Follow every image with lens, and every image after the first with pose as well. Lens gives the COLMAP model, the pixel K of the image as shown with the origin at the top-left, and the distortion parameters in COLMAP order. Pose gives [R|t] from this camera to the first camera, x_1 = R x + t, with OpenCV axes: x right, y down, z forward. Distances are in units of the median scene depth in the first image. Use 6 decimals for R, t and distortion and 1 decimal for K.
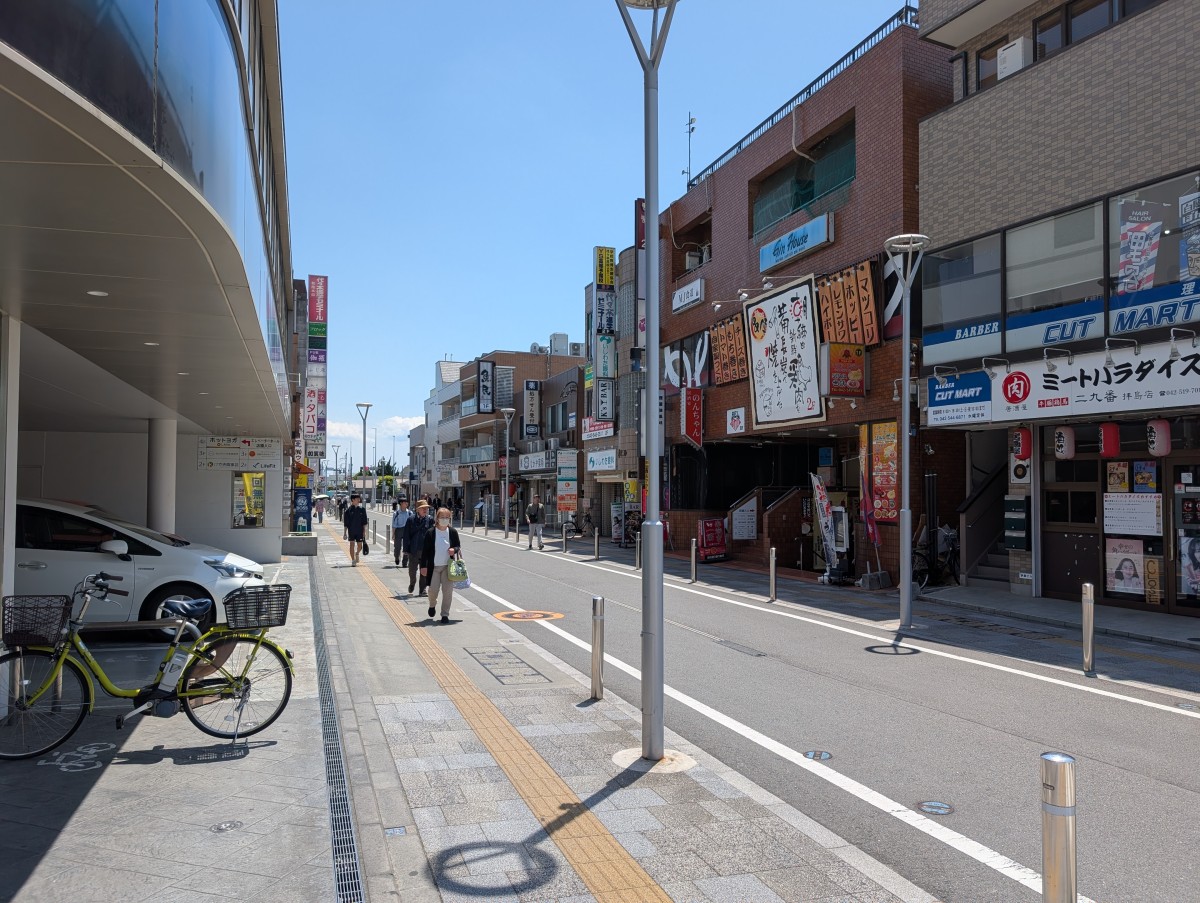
lens RADIAL K [[901.7, 0, 604.0], [0, 901.7, 452.8], [0, 0, 1]] dist [-0.044033, 0.000637]
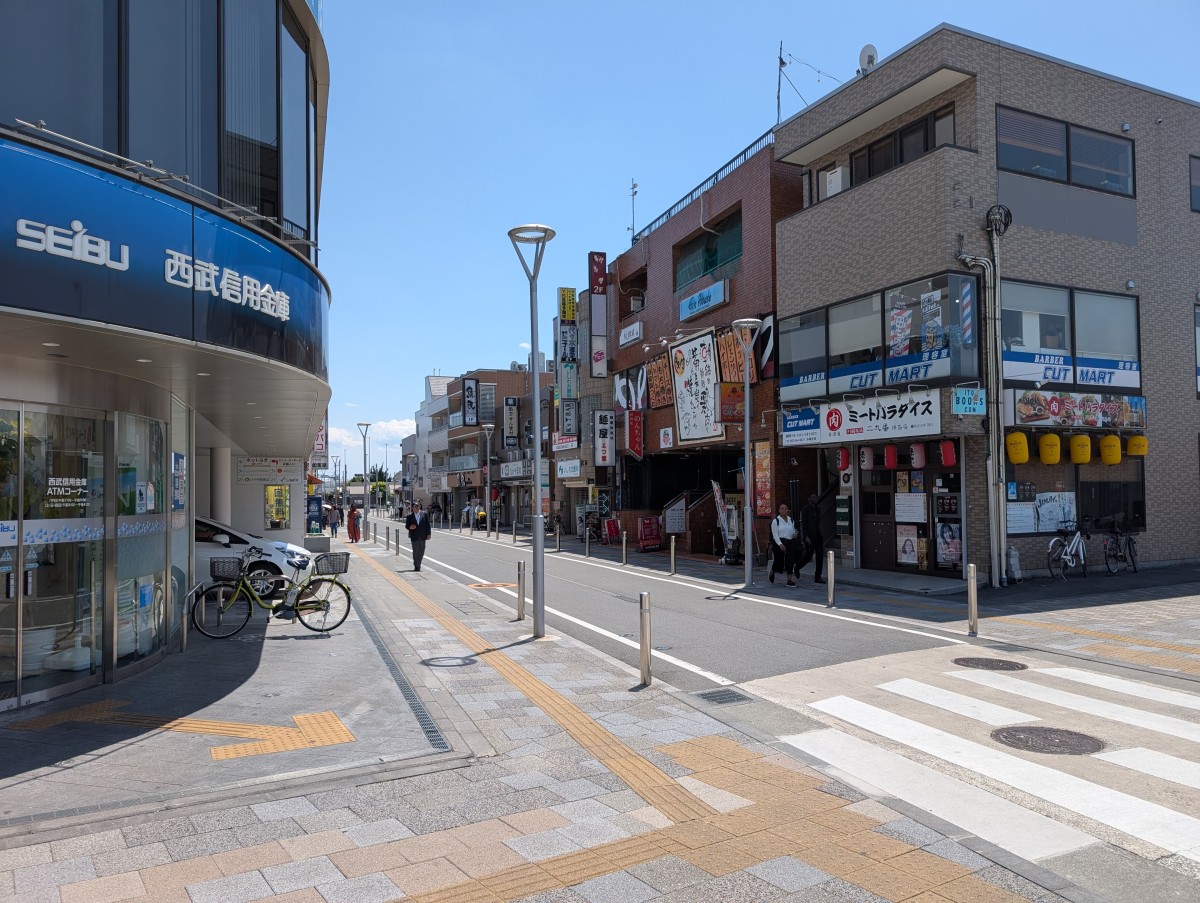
lens RADIAL K [[901.7, 0, 595.6], [0, 901.7, 453.7], [0, 0, 1]] dist [-0.044033, 0.000637]
pose [[0.999876, -0.015724, 0.000696, 0.071289], [0.015725, 0.999876, -0.000940, -0.020750], [-0.000681, 0.000951, 0.999999, -0.372248]]
